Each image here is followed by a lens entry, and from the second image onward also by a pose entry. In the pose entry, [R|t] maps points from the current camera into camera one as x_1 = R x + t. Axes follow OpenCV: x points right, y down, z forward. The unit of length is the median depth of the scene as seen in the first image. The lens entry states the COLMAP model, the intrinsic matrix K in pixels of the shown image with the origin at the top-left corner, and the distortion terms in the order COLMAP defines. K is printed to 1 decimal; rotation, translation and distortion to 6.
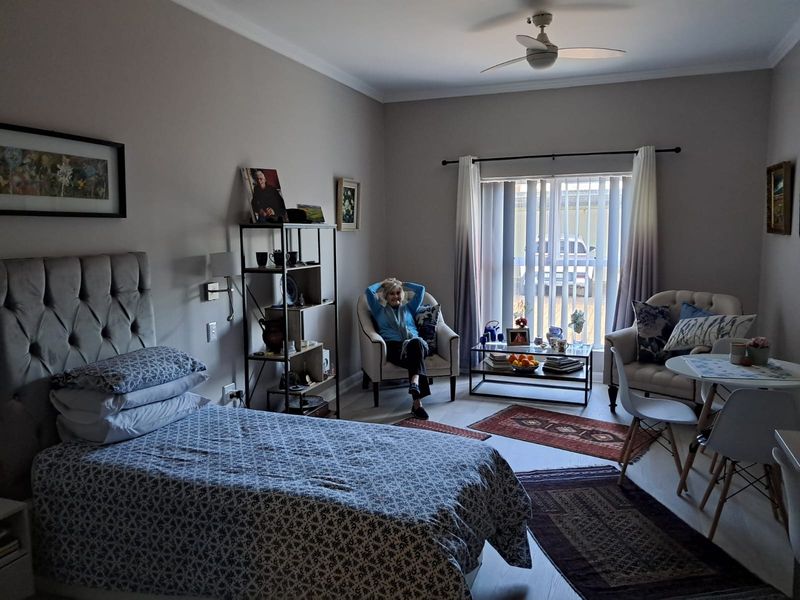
lens RADIAL K [[619.5, 0, 396.2], [0, 619.5, 301.3], [0, 0, 1]] dist [0.034753, -0.051944]
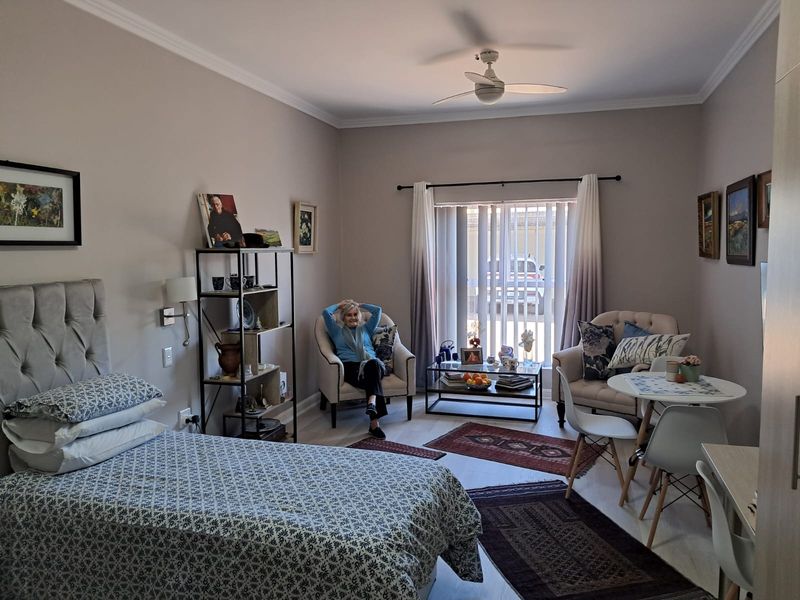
lens RADIAL K [[619.5, 0, 403.4], [0, 619.5, 298.4], [0, 0, 1]] dist [0.034753, -0.051944]
pose [[0.996809, -0.005625, 0.079625, 0.002773], [0.008206, 0.999450, -0.032126, -0.009810], [-0.079400, 0.032677, 0.996307, -0.031211]]
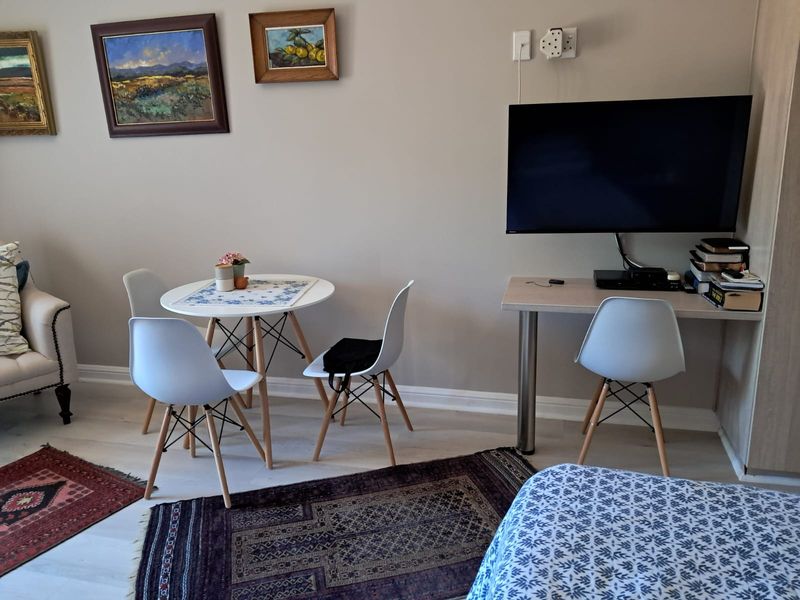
lens RADIAL K [[619.5, 0, 401.5], [0, 619.5, 301.4], [0, 0, 1]] dist [0.034753, -0.051944]
pose [[-0.116990, -0.239916, 0.963719, -0.228134], [0.141719, 0.956418, 0.255303, -0.052873], [-0.982969, 0.166445, -0.077891, 0.769796]]
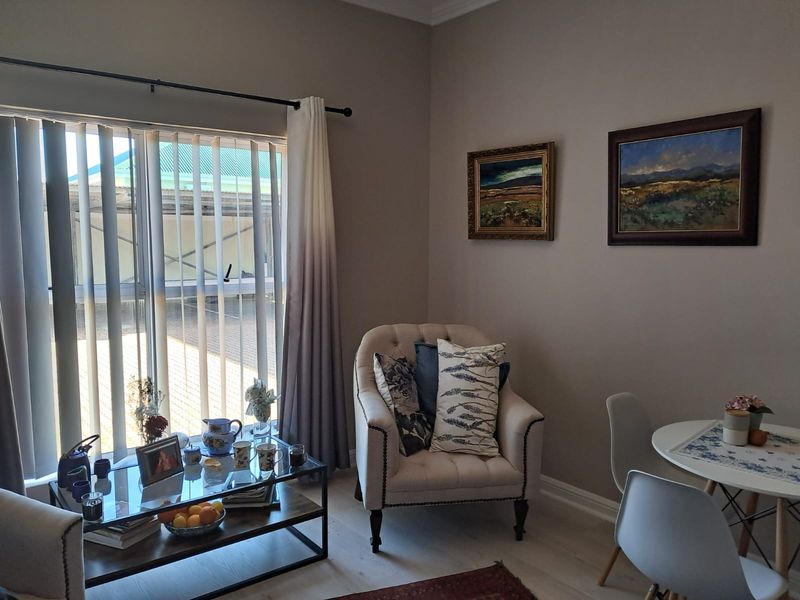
lens RADIAL K [[619.5, 0, 401.8], [0, 619.5, 300.0], [0, 0, 1]] dist [0.034753, -0.051944]
pose [[0.521631, -0.076050, 0.849775, -0.133003], [0.091789, 0.995241, 0.032724, -0.085868], [-0.848220, 0.060930, 0.526128, 0.864195]]
